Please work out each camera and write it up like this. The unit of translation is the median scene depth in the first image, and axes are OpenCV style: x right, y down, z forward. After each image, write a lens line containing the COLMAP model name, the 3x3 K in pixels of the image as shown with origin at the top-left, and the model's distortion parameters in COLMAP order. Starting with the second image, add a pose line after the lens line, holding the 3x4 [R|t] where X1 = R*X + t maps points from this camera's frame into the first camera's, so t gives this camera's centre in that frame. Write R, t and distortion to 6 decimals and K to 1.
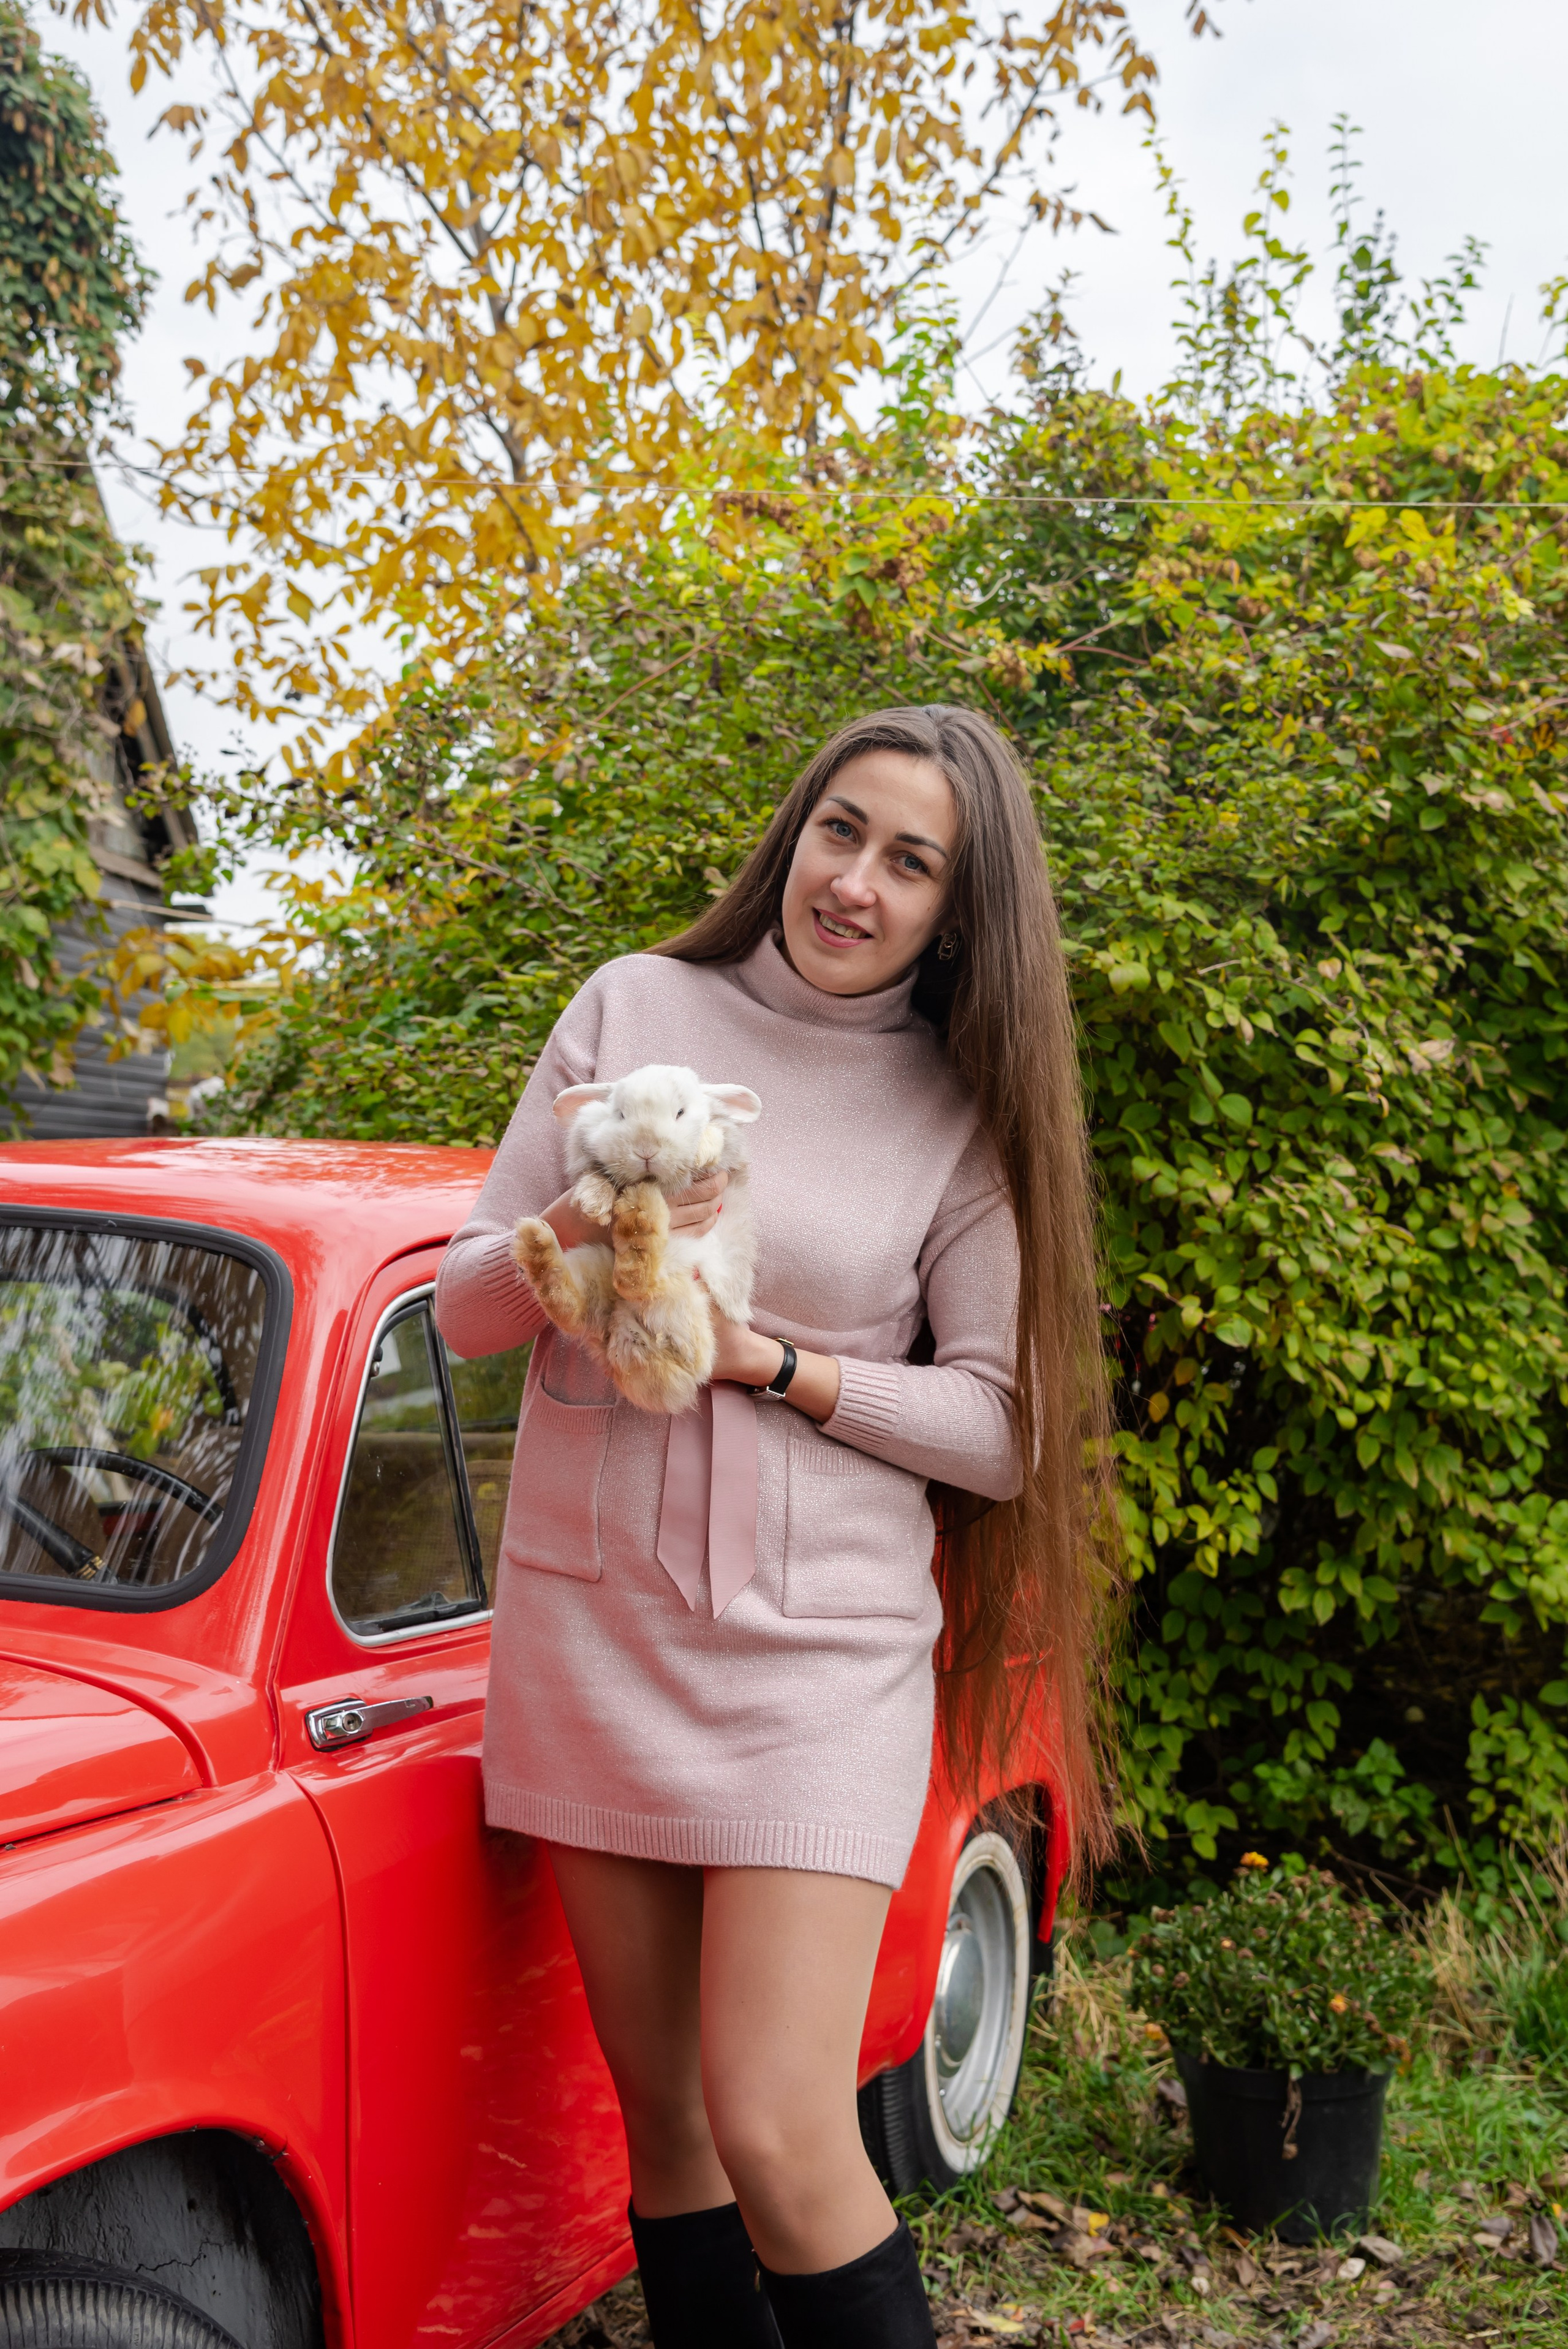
lens RADIAL K [[2901.8, 0, 788.4], [0, 2901.8, 1183.1], [0, 0, 1]] dist [0.069046, 0.270495]
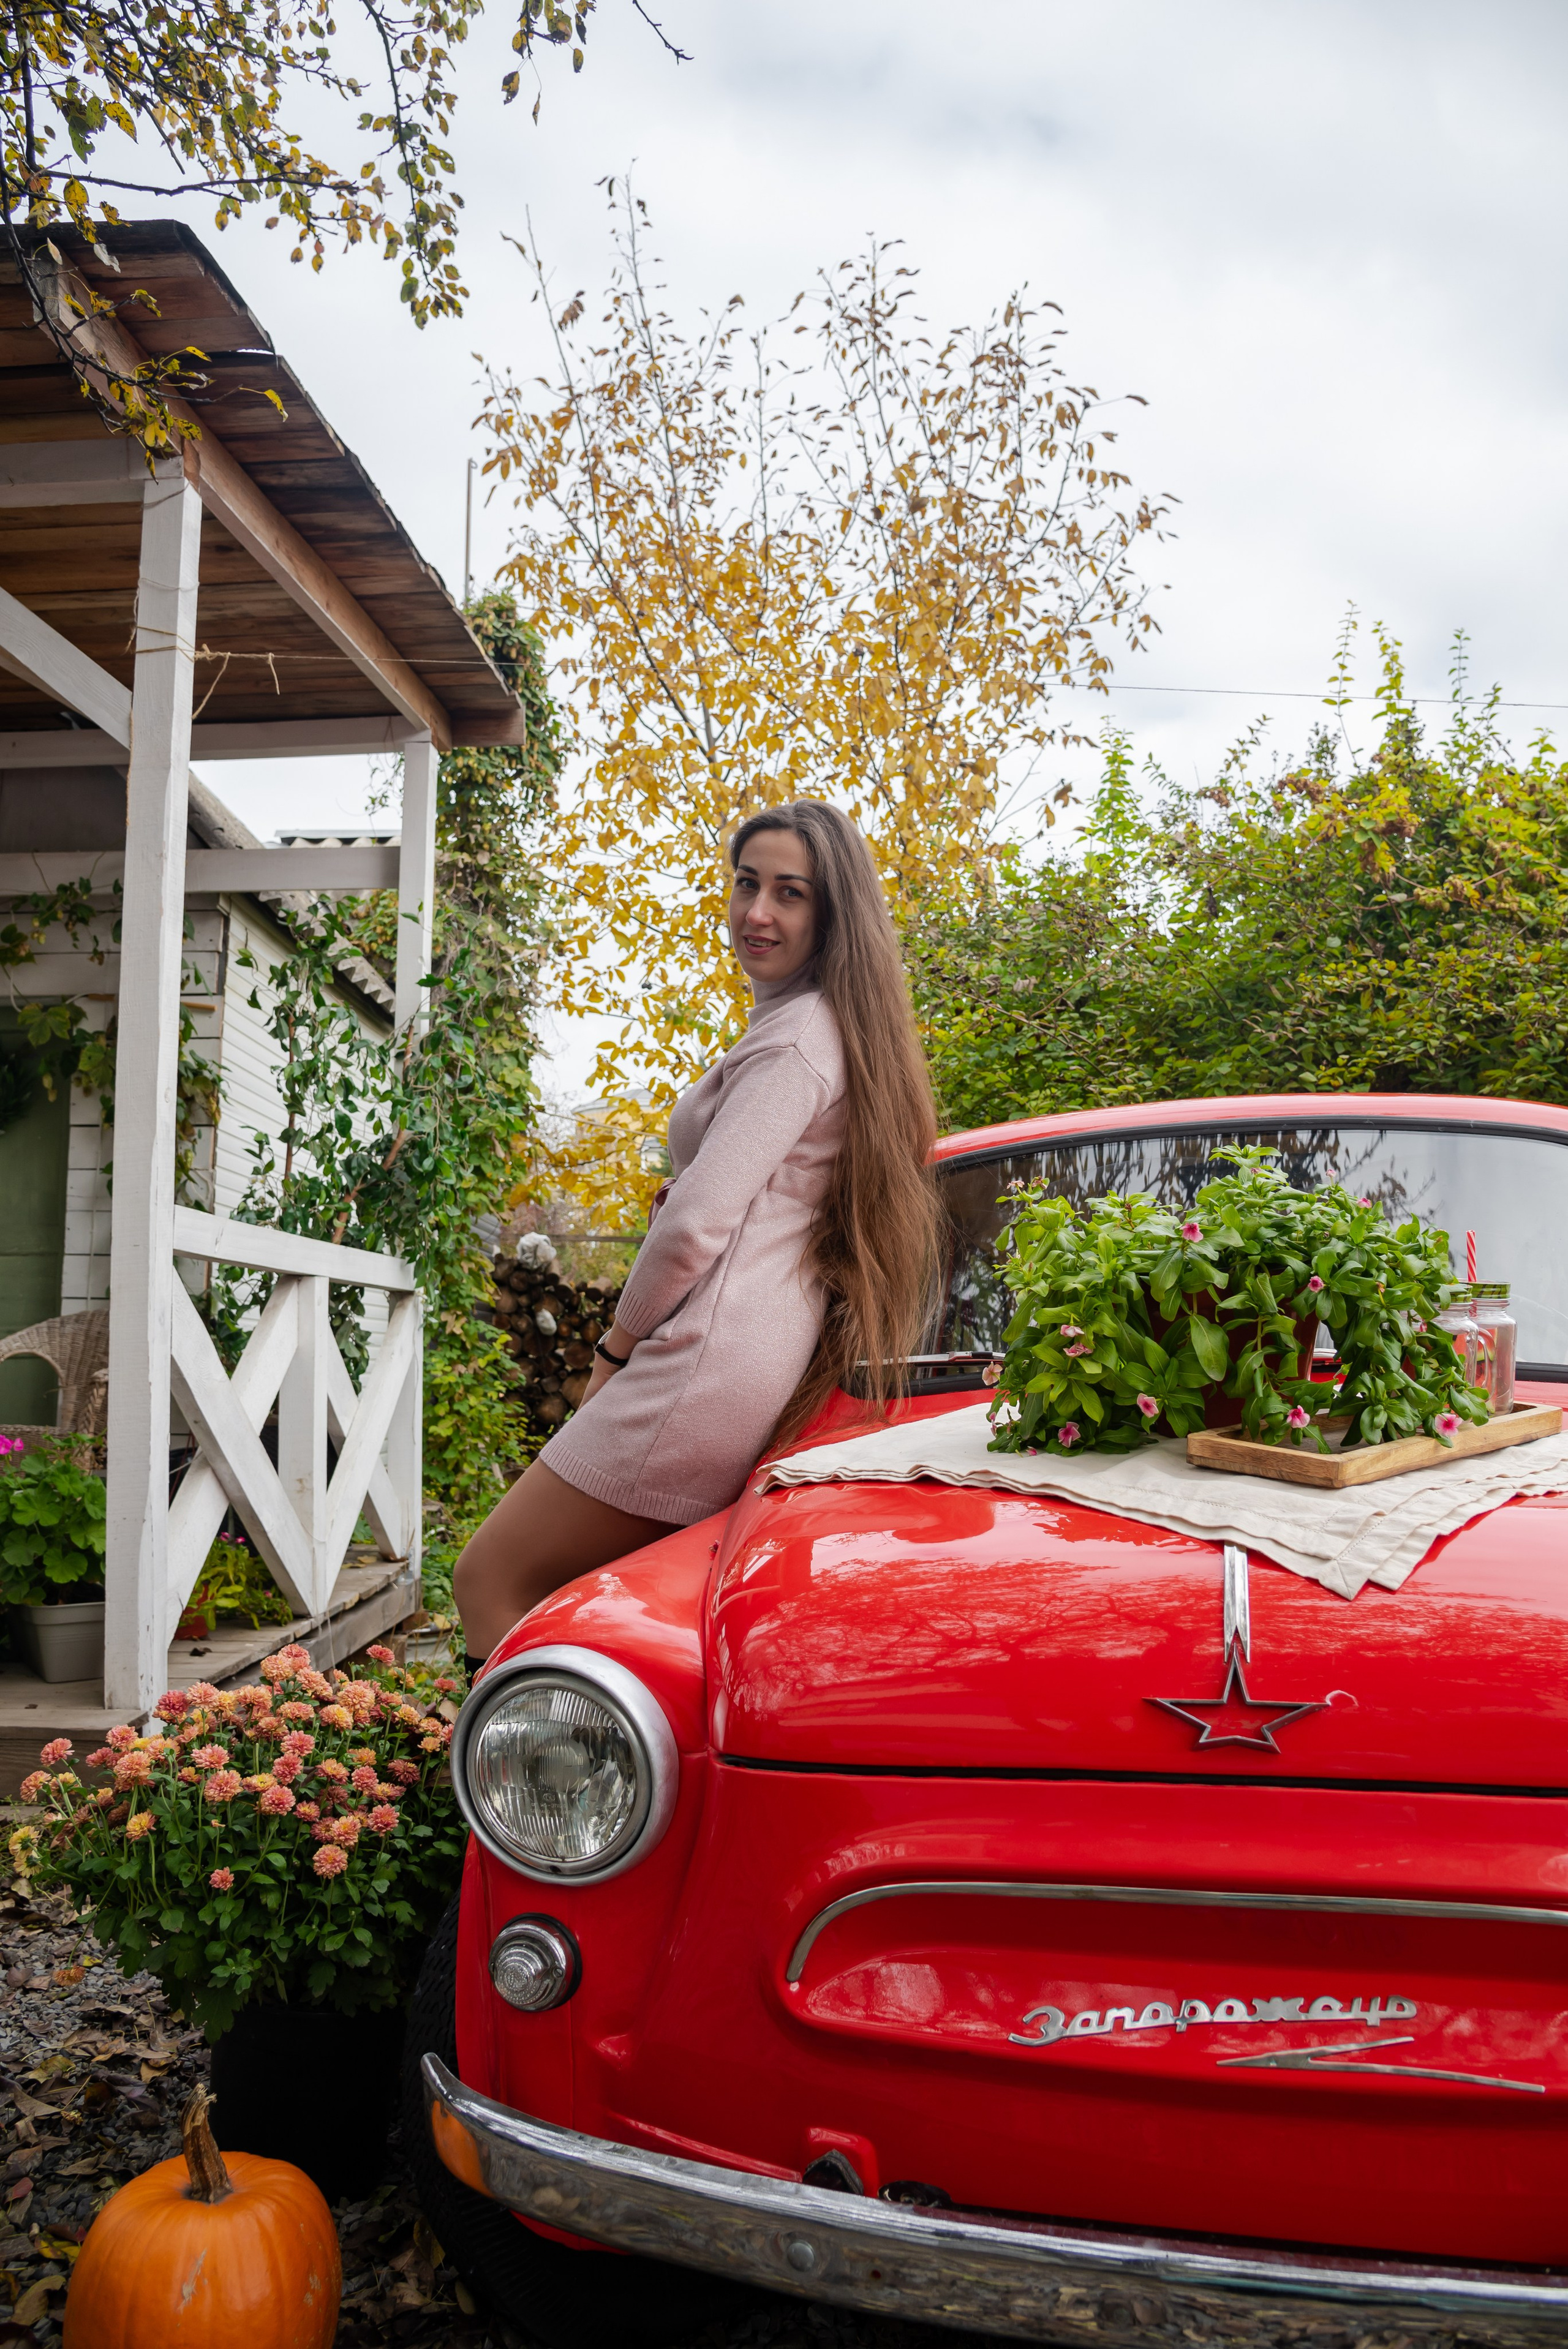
lens RADIAL K [[1675.0, 0, 812.9], [0, 1675.0, 1172.5], [0, 0, 1]] dist [-0.109272, 0.051466]
pose [[0.995387, 0.014349, 0.094858, -0.175889], [-0.004689, 0.994847, -0.101284, 0.032677], [-0.095822, 0.100372, 0.990325, 0.080045]]
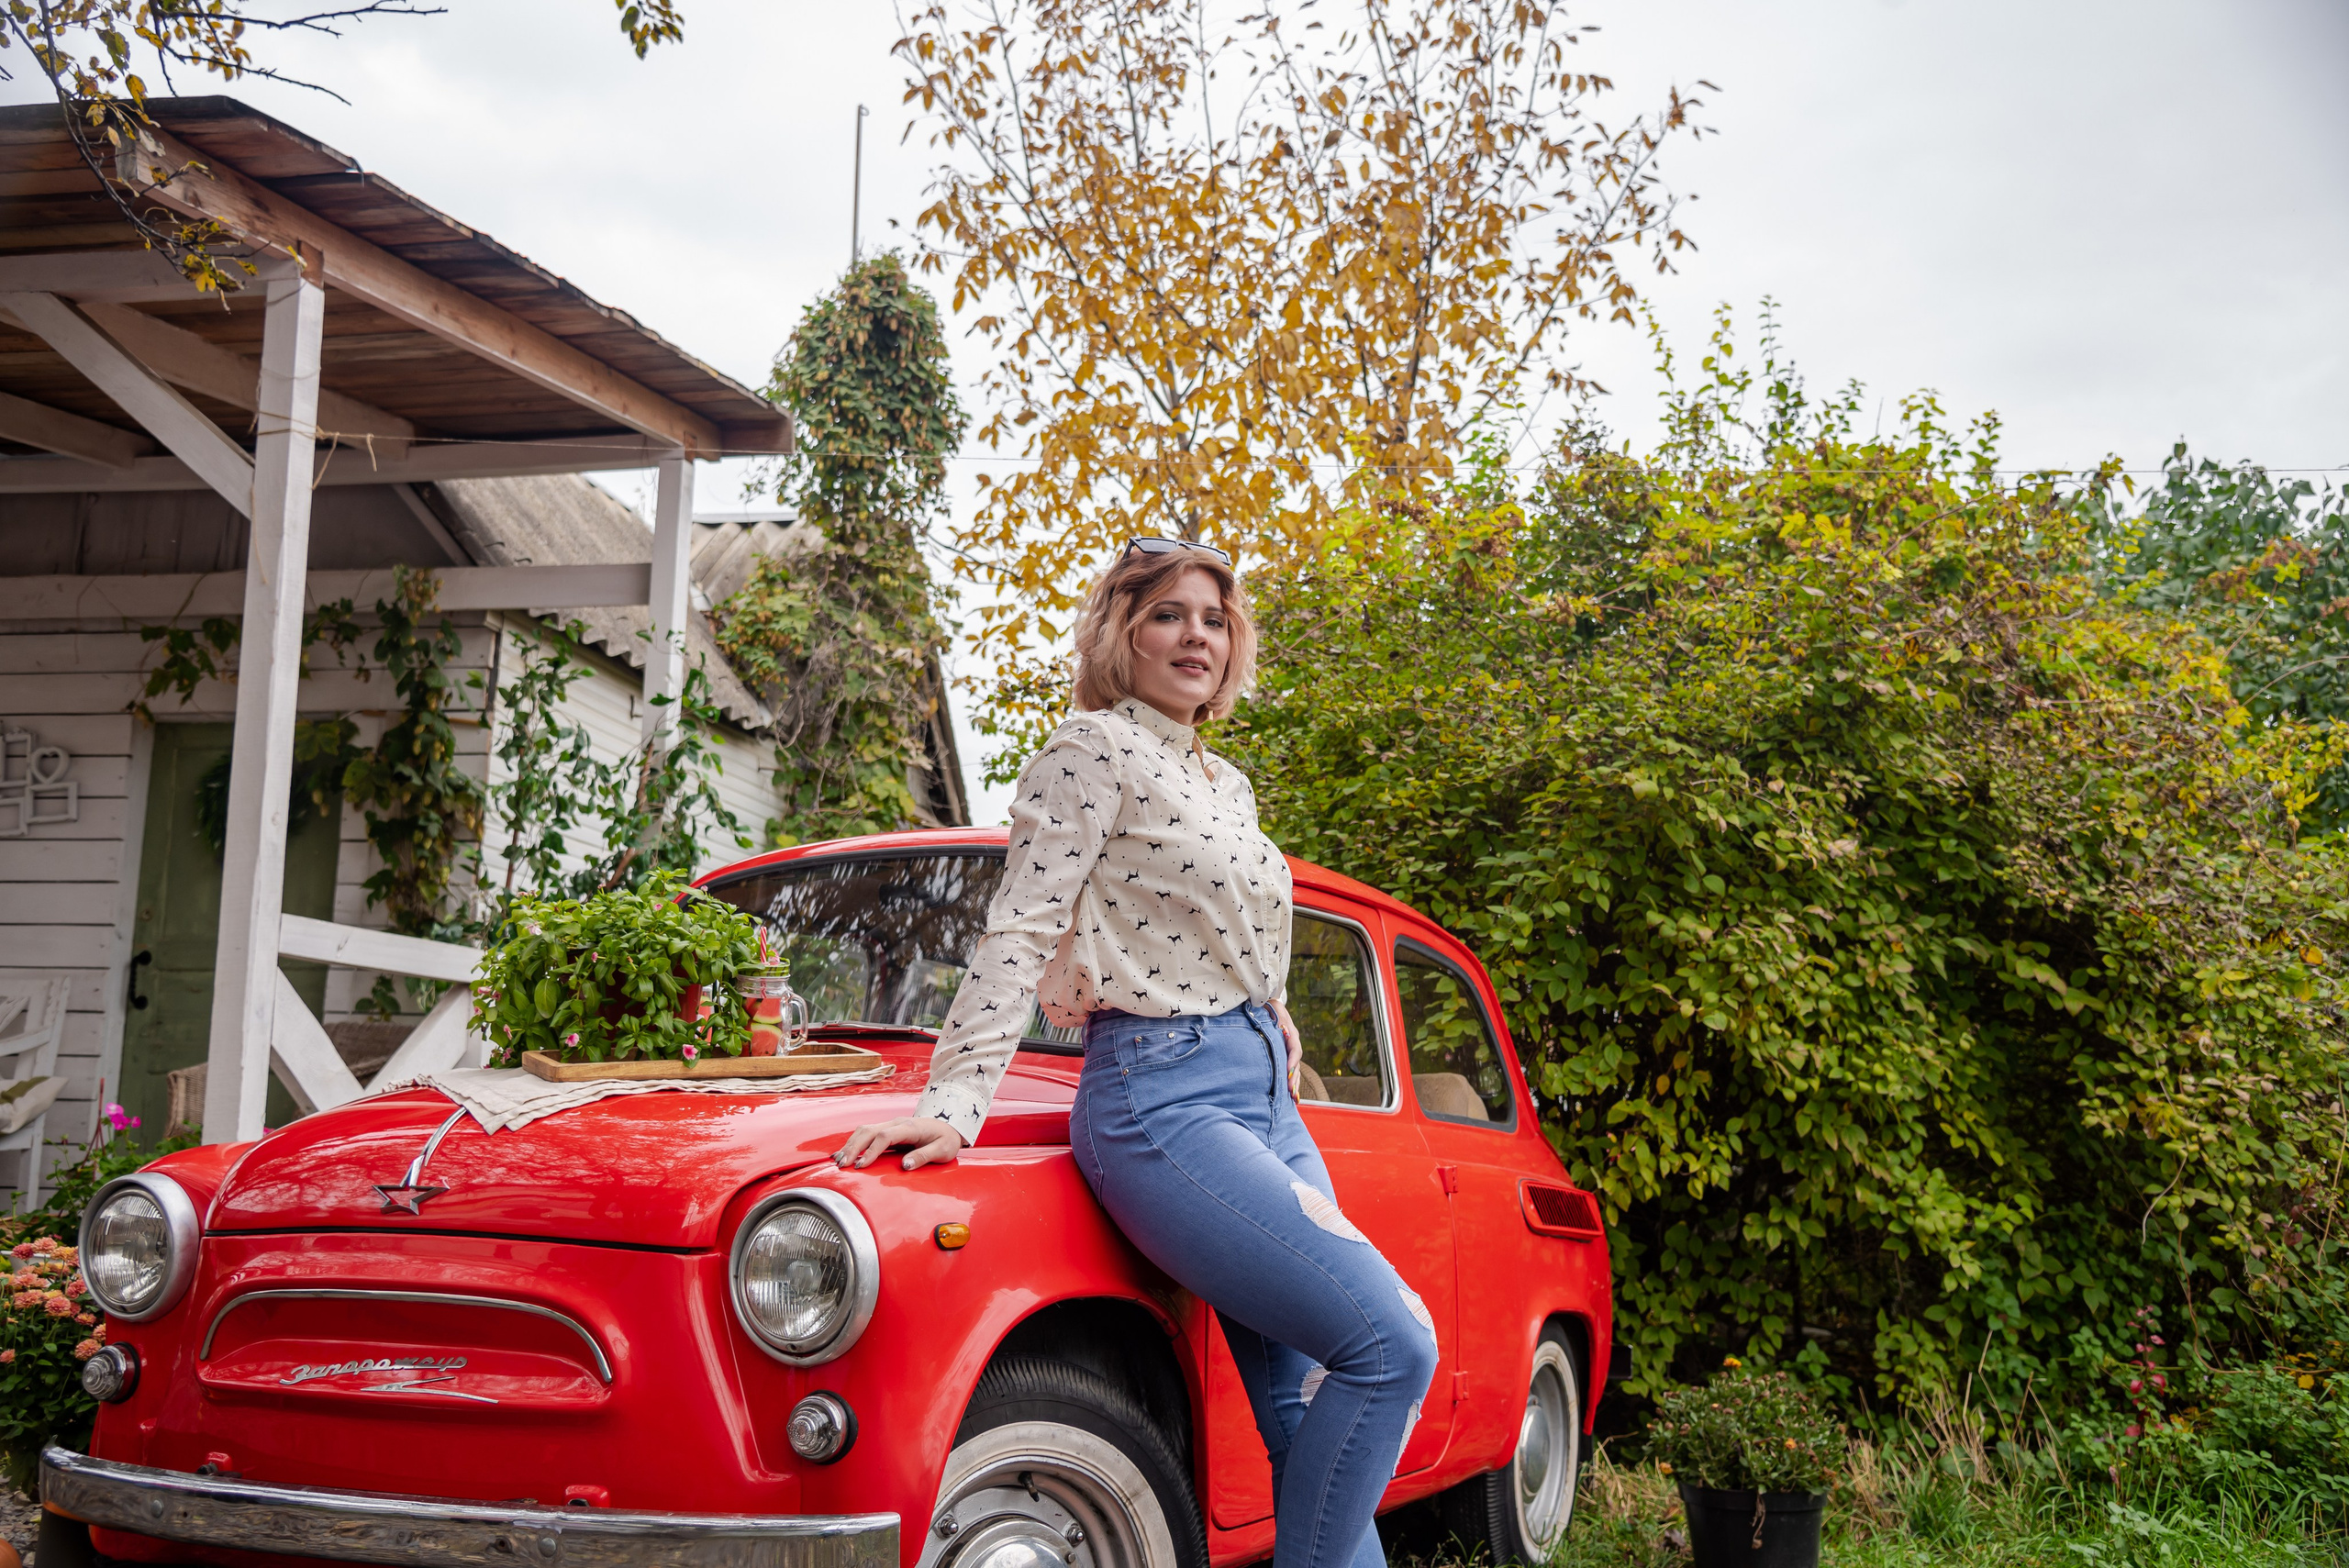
lens RADIAL K [[2166.4, 0, 1174.5], [0, 2166.4, 784.0], [0, 0, 1]] dist [-0.005159, 0.106597]
pose [[0.996640, 0.017531, -0.080011, -0.017779], [-0.029373, 0.988352, -0.149323, 0.046055], [0.076461, 0.151171, 0.985546, -0.070648]]
